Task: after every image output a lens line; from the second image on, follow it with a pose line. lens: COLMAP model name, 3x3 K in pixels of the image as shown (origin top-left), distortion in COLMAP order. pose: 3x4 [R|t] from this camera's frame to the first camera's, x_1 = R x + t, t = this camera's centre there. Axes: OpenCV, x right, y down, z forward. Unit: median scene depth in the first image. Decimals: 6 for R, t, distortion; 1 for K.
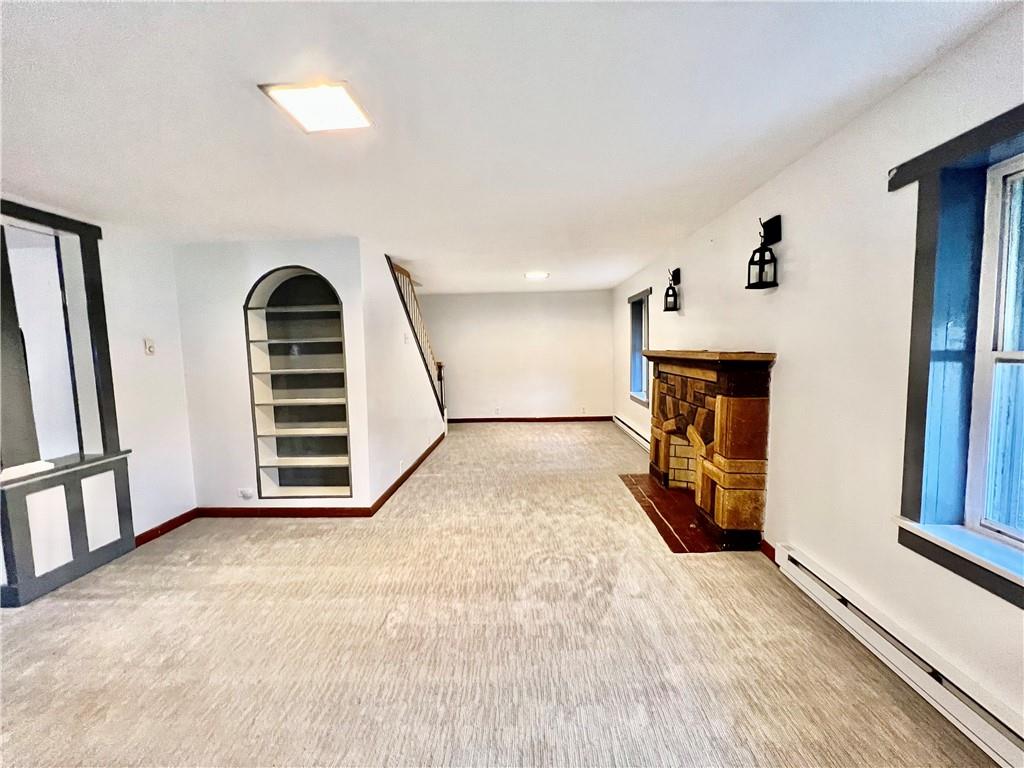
lens RADIAL K [[410.8, 0, 510.5], [0, 410.8, 382.0], [0, 0, 1]] dist [0.001032, 0.000065]
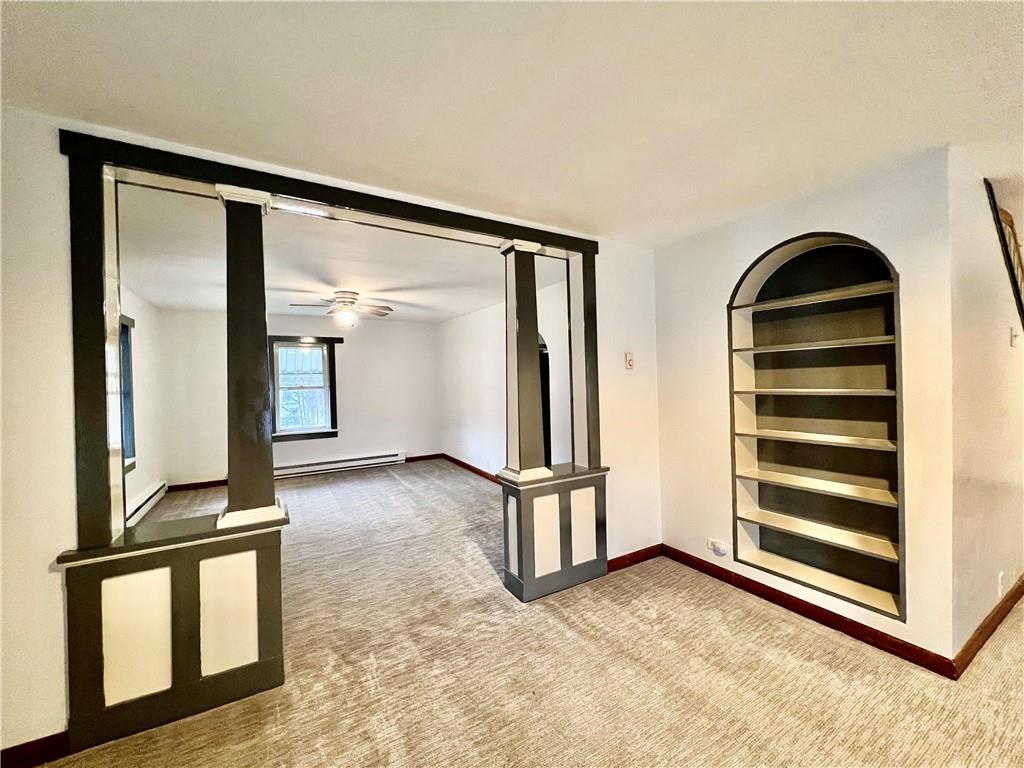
lens RADIAL K [[410.8, 0, 510.5], [0, 410.8, 382.0], [0, 0, 1]] dist [0.001032, 0.000065]
pose [[0.549235, 0.009332, -0.835616, -0.230028], [-0.057415, 0.997996, -0.026592, 0.004026], [0.833693, 0.062582, 0.548670, 0.247724]]
